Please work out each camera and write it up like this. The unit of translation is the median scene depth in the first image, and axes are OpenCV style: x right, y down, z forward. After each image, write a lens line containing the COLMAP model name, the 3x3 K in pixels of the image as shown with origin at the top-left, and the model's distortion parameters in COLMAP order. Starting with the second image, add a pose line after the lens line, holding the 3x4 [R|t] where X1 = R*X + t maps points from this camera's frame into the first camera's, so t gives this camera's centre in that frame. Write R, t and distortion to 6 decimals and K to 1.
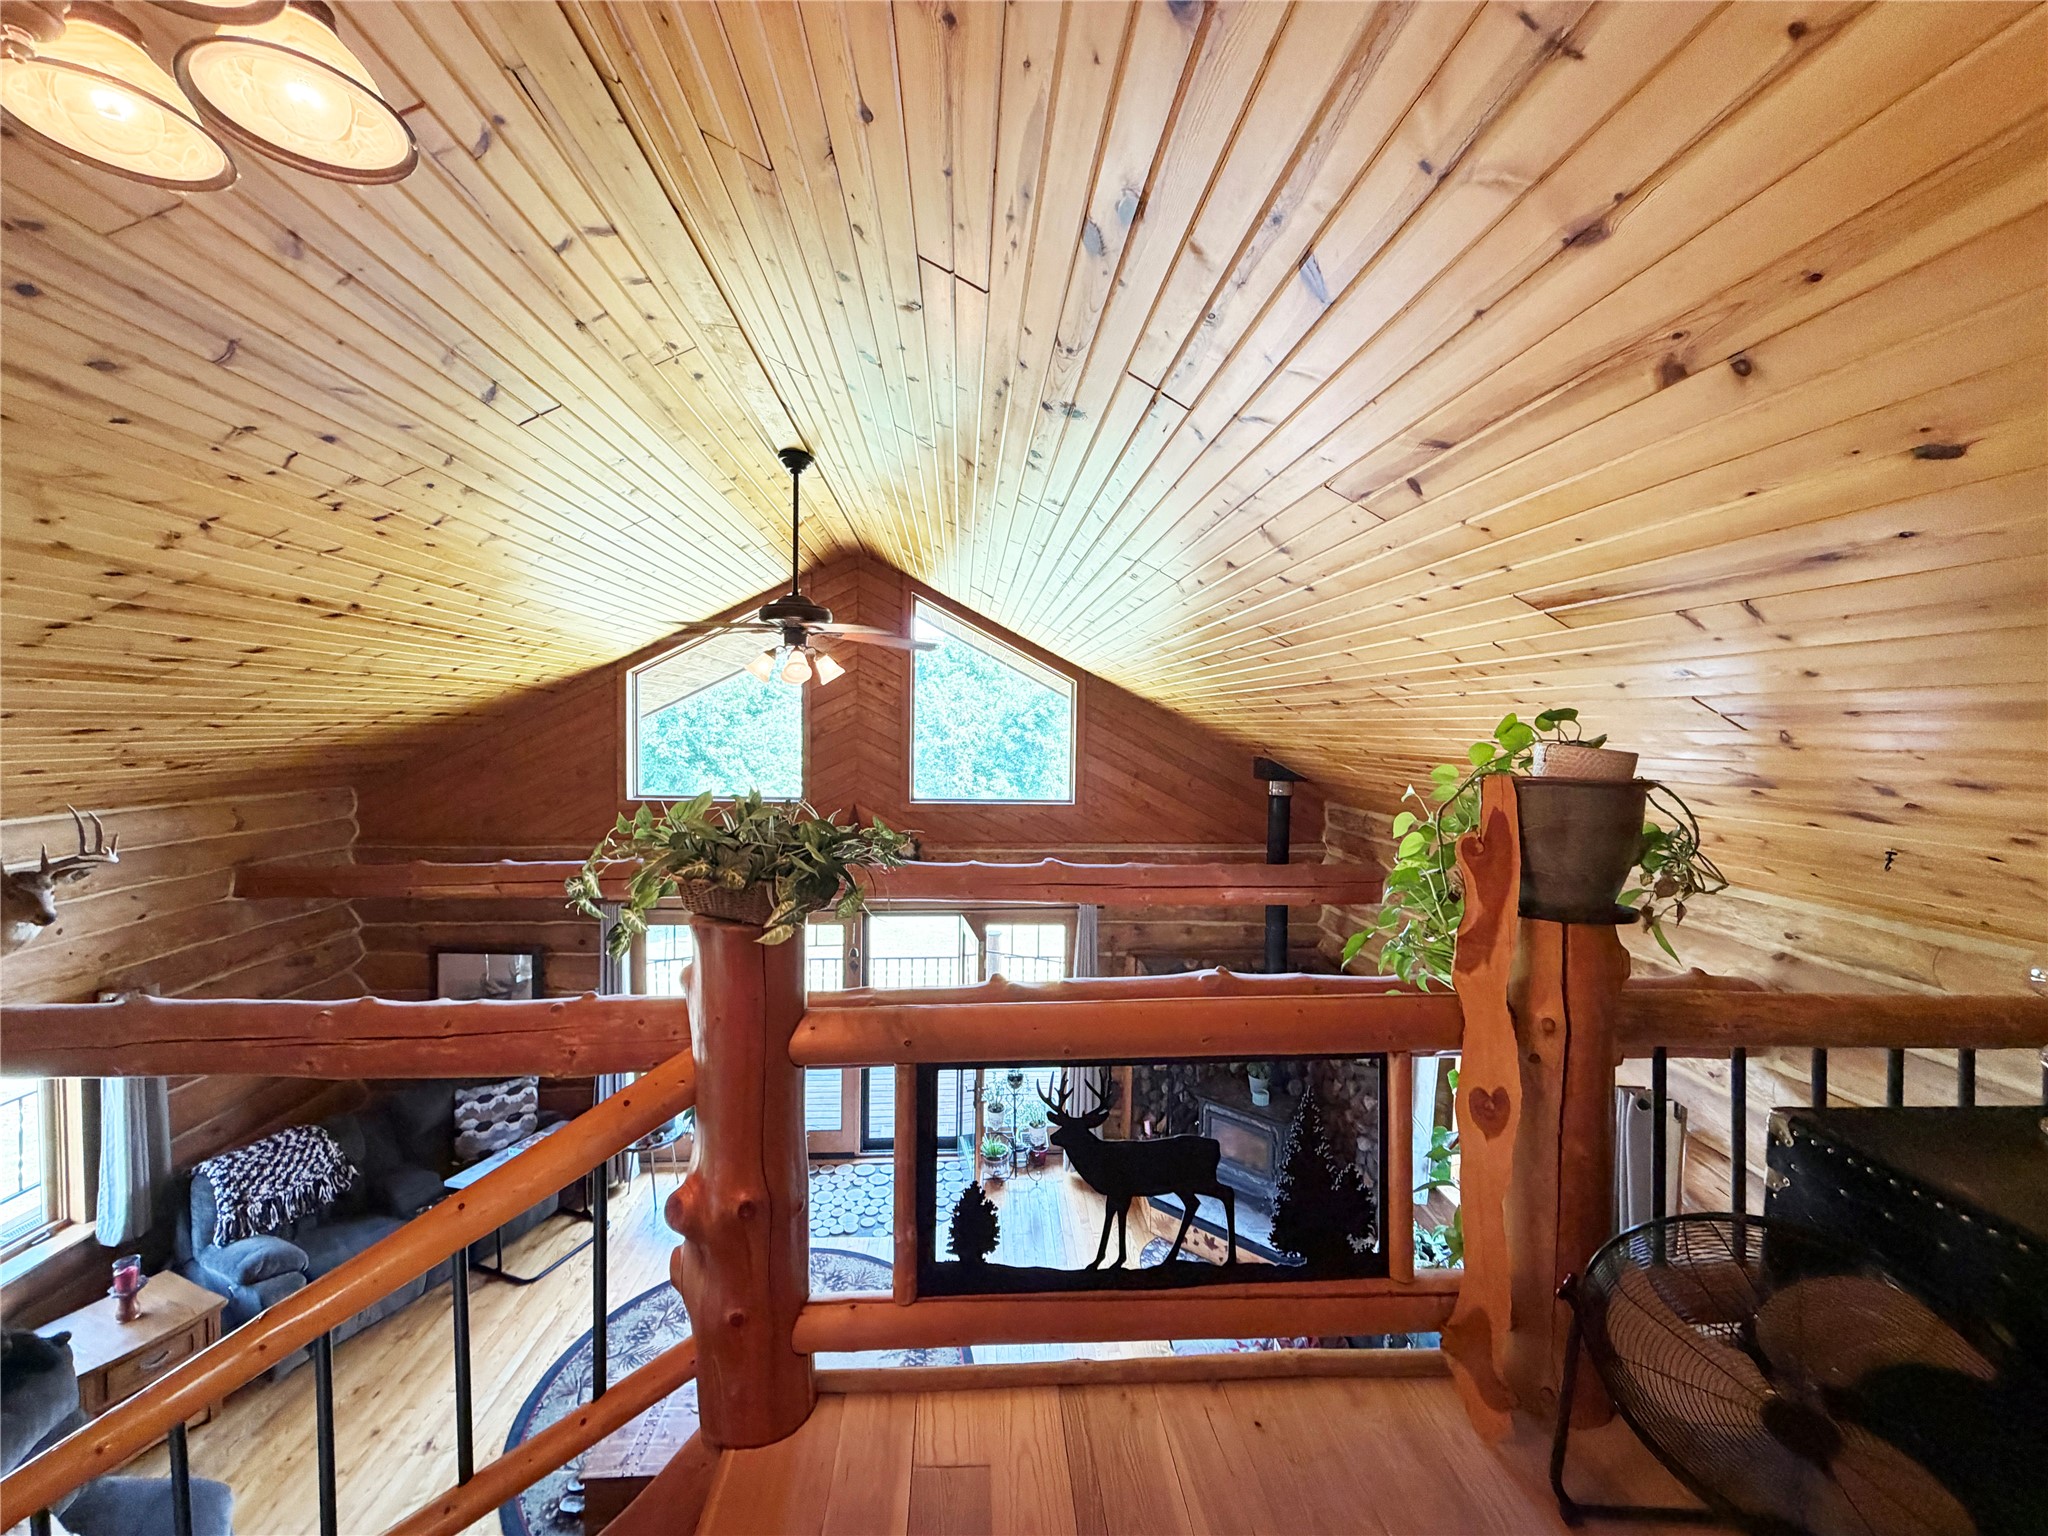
lens RADIAL K [[815.3, 0, 1020.9], [0, 815.3, 772.5], [0, 0, 1]] dist [0.000423, -0.000344]
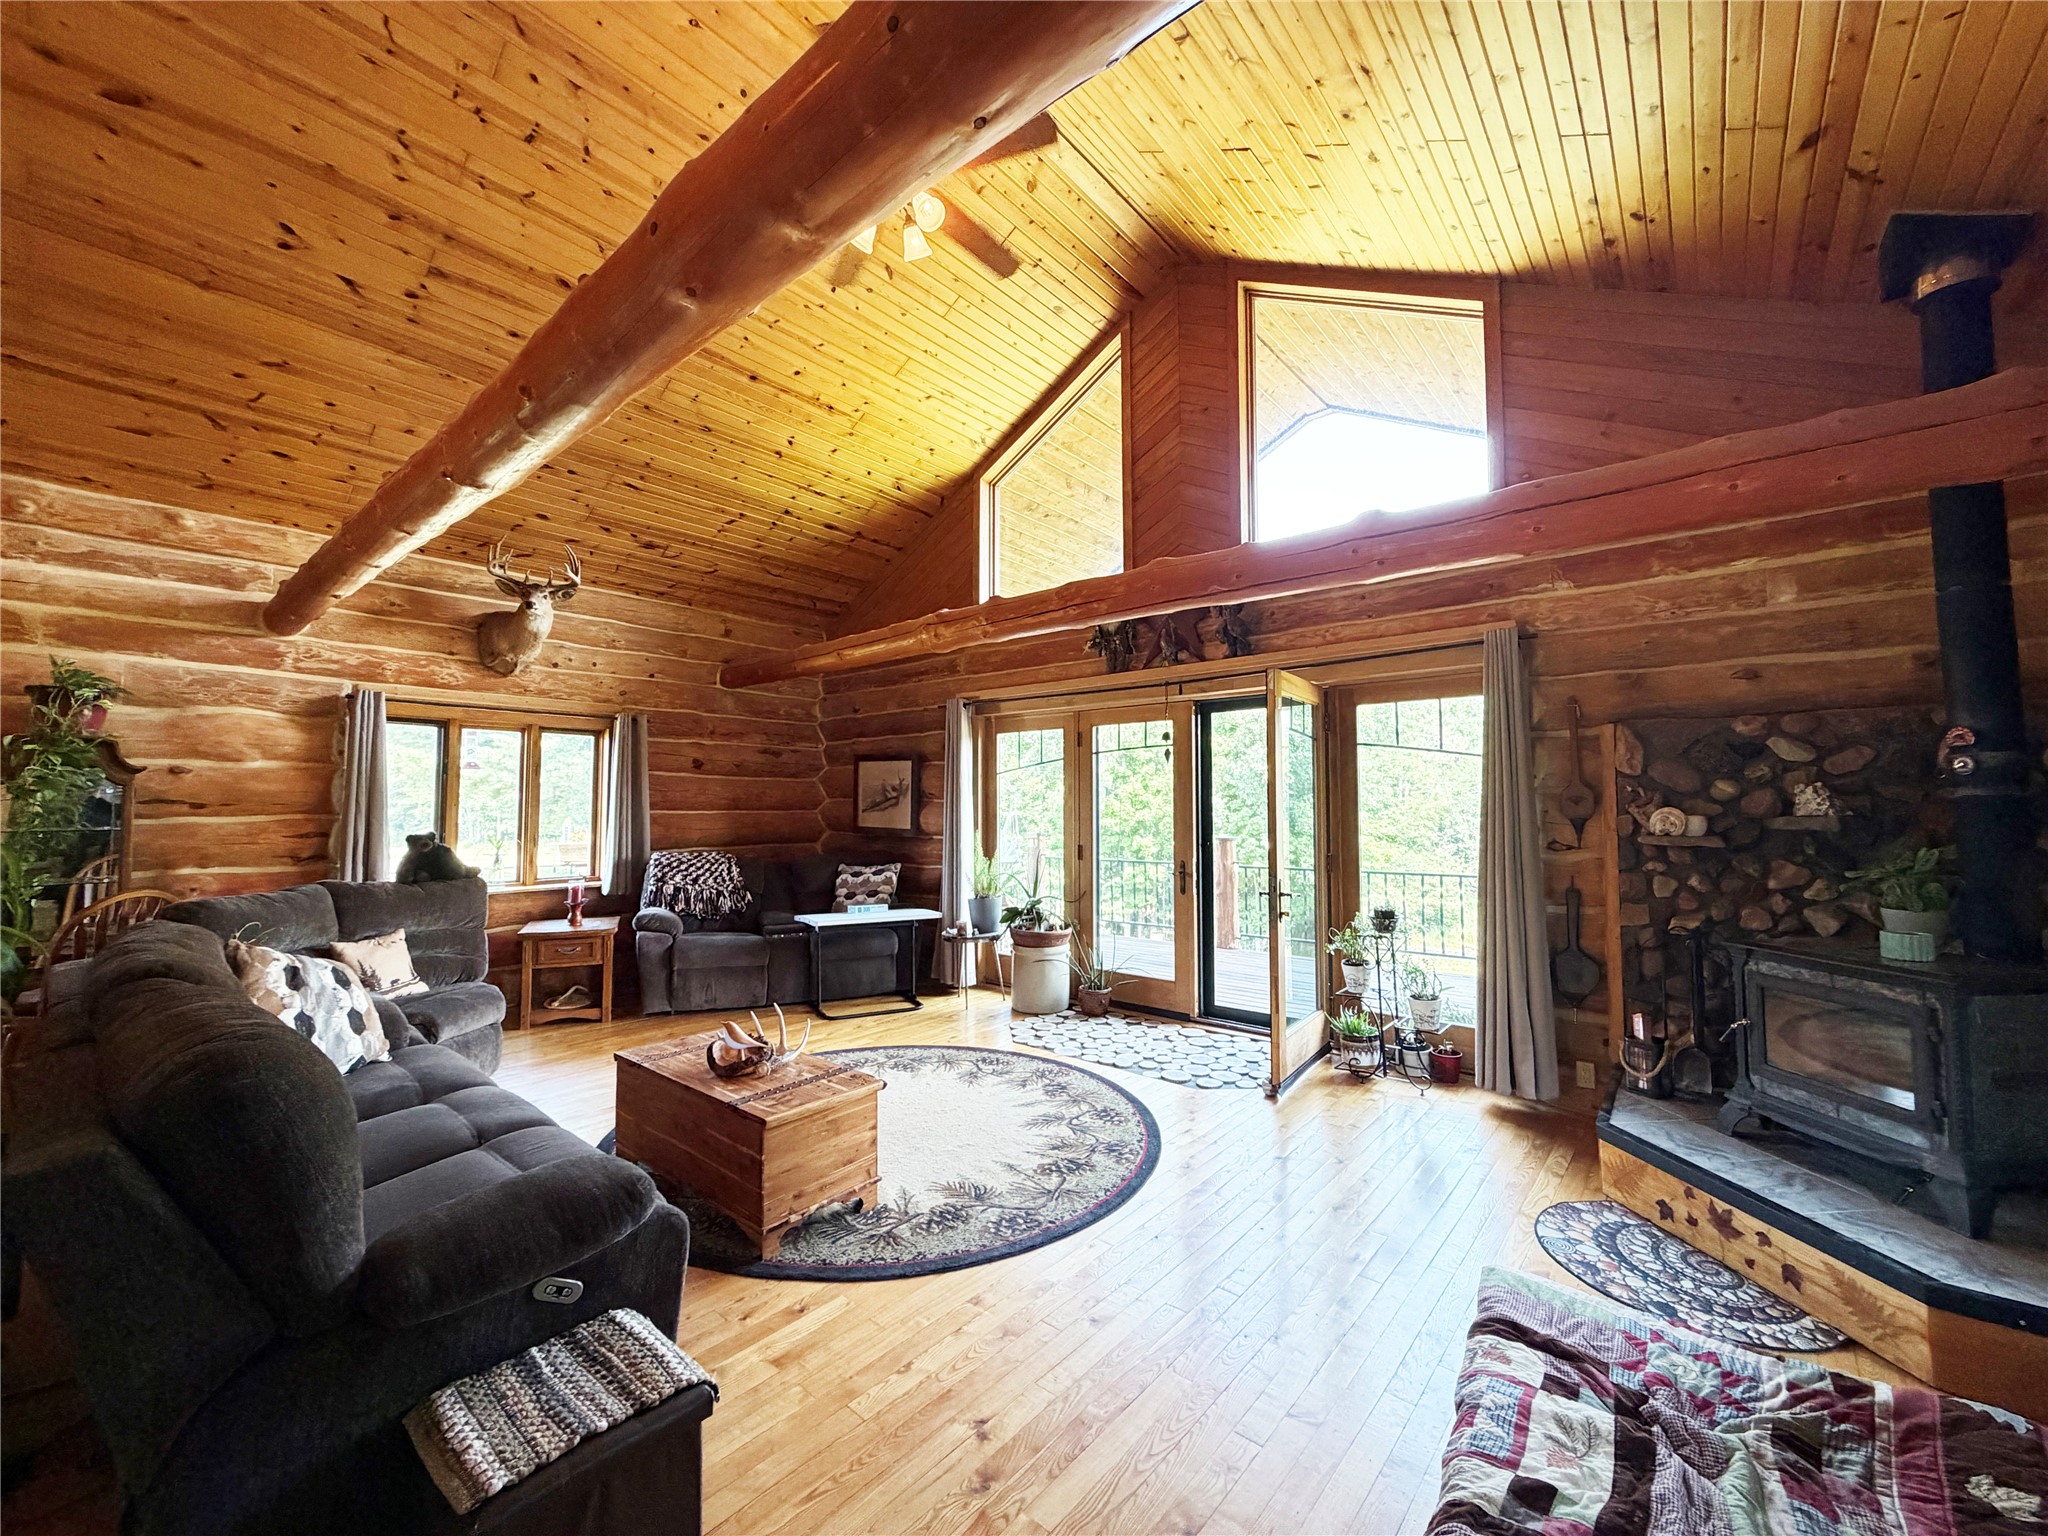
lens RADIAL K [[815.3, 0, 1020.5], [0, 815.3, 770.6], [0, 0, 1]] dist [0.000423, -0.000344]
pose [[0.715050, -0.048742, -0.697372, 0.265733], [-0.025395, 0.995097, -0.095590, 0.361525], [0.698612, 0.086062, 0.710306, 0.368639]]
